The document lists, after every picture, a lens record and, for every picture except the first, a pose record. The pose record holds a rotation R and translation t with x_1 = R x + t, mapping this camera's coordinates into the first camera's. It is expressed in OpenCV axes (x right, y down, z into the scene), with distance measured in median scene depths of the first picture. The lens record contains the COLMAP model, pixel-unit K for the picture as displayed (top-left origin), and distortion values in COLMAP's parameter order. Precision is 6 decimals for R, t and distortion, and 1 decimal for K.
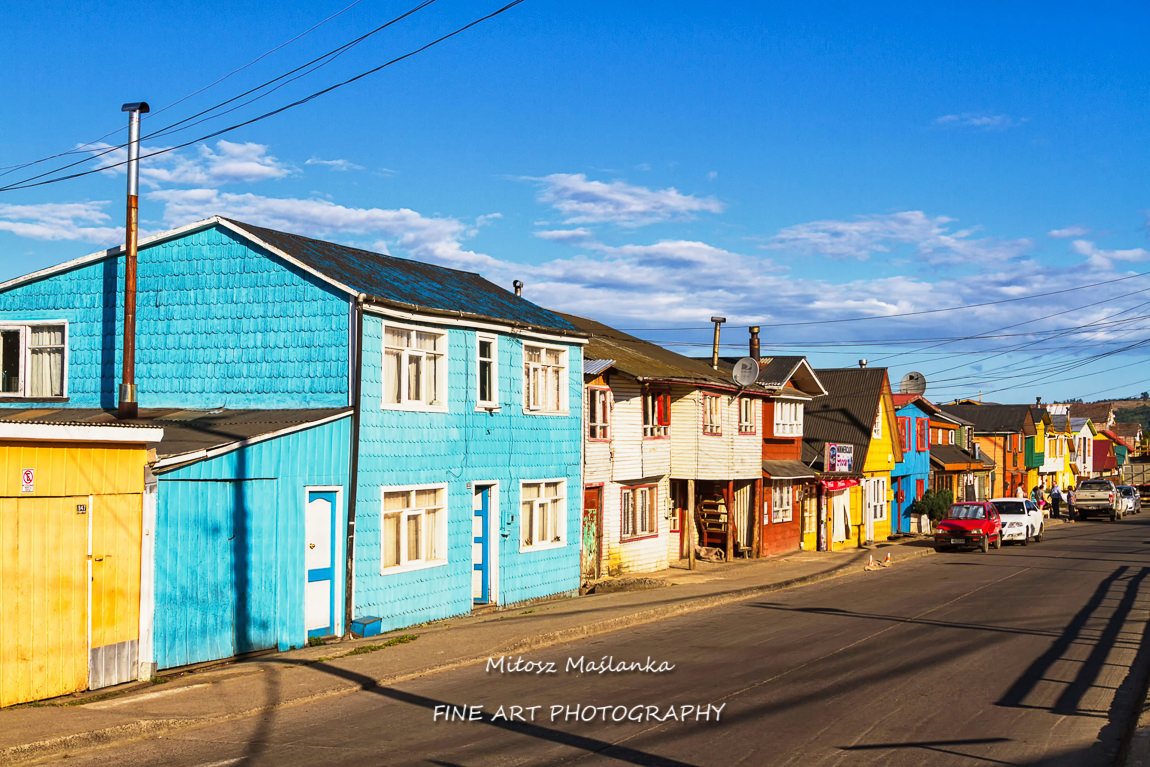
lens RADIAL K [[1731.6, 0, 575.1], [0, 1731.6, 385.2], [0, 0, 1]] dist [-0.064568, 0.000000]
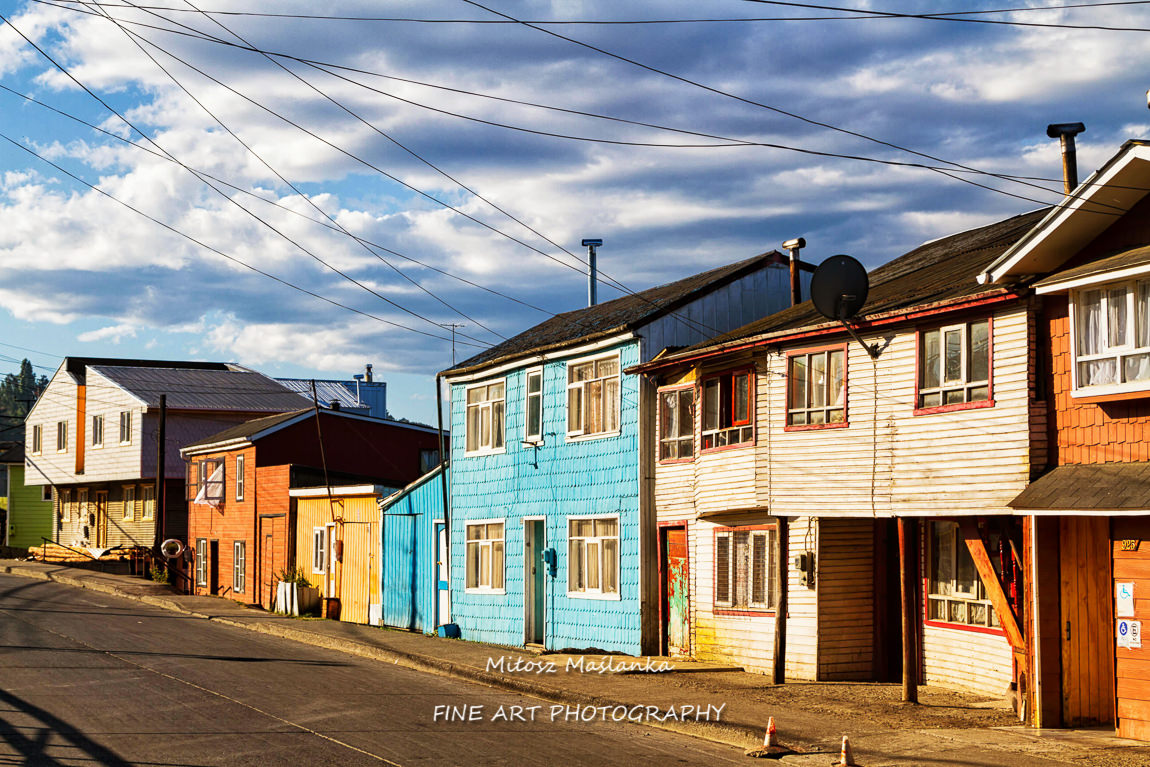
lens RADIAL K [[1867.1, 0, 575.2], [0, 1867.1, 381.7], [0, 0, 1]] dist [0.071158, 0.000000]
pose [[-0.712165, -0.046580, -0.700465, 0.576521], [0.039282, 0.993589, -0.106011, 0.078328], [0.700912, -0.103013, -0.705770, 1.501663]]
